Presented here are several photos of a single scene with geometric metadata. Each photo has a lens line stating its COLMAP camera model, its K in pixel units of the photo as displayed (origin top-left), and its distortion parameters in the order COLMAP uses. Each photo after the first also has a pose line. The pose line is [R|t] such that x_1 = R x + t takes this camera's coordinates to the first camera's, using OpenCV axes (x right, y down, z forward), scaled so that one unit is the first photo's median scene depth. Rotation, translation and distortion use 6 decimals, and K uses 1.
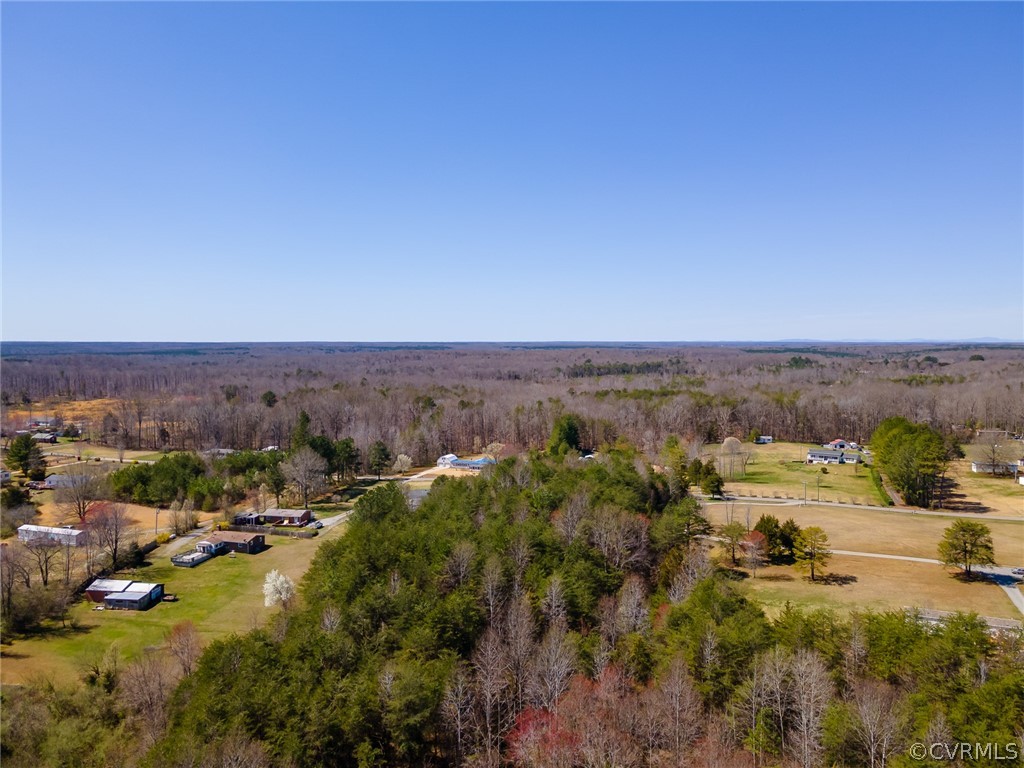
lens RADIAL K [[754.6, 0, 520.0], [0, 754.6, 385.0], [0, 0, 1]] dist [0.031915, -0.002972]
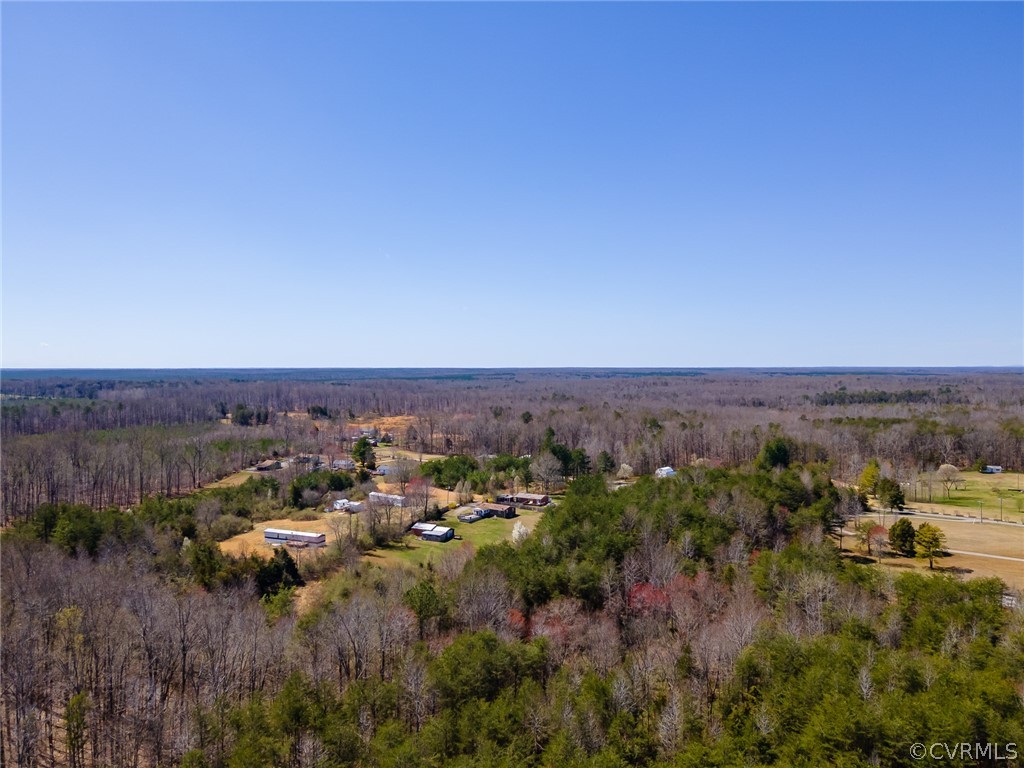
lens RADIAL K [[754.6, 0, 503.3], [0, 754.6, 380.5], [0, 0, 1]] dist [0.031915, -0.002972]
pose [[0.936211, 0.005193, -0.351400, 0.085133], [-0.019081, 0.999167, -0.036069, 0.003908], [0.350920, 0.040473, 0.935530, -0.213929]]
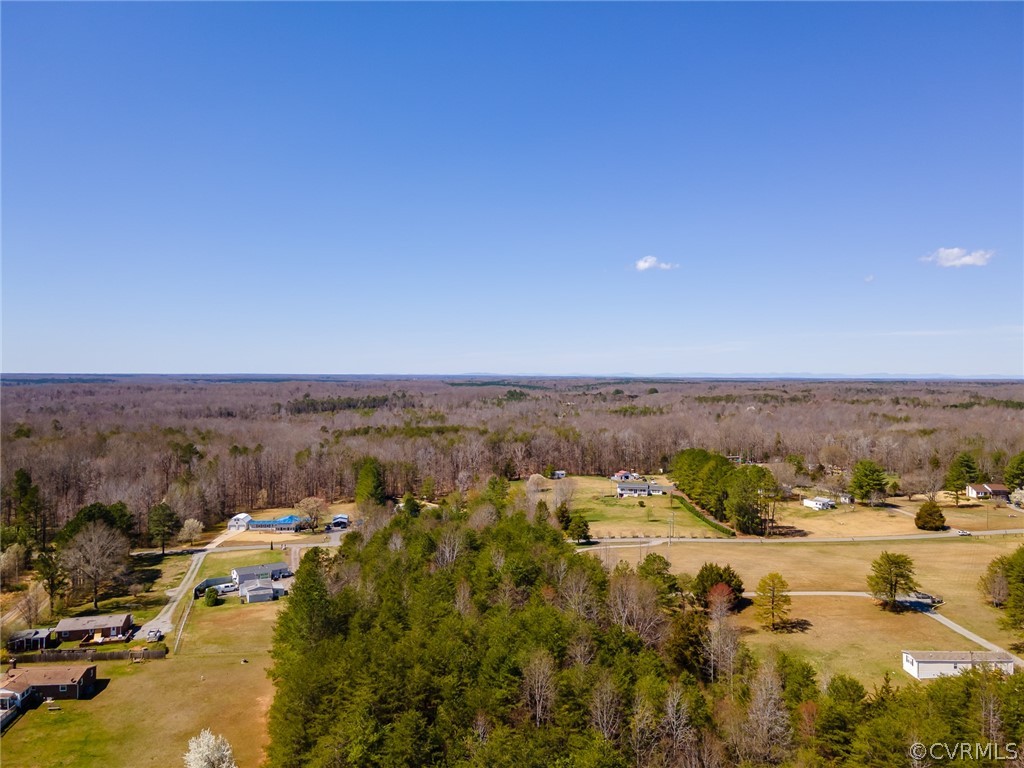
lens RADIAL K [[754.6, 0, 517.7], [0, 754.6, 391.0], [0, 0, 1]] dist [0.031915, -0.002972]
pose [[0.916954, -0.005099, 0.398959, -0.147550], [0.019226, 0.999321, -0.031416, -0.009602], [-0.398528, 0.036477, 0.916430, 0.122620]]
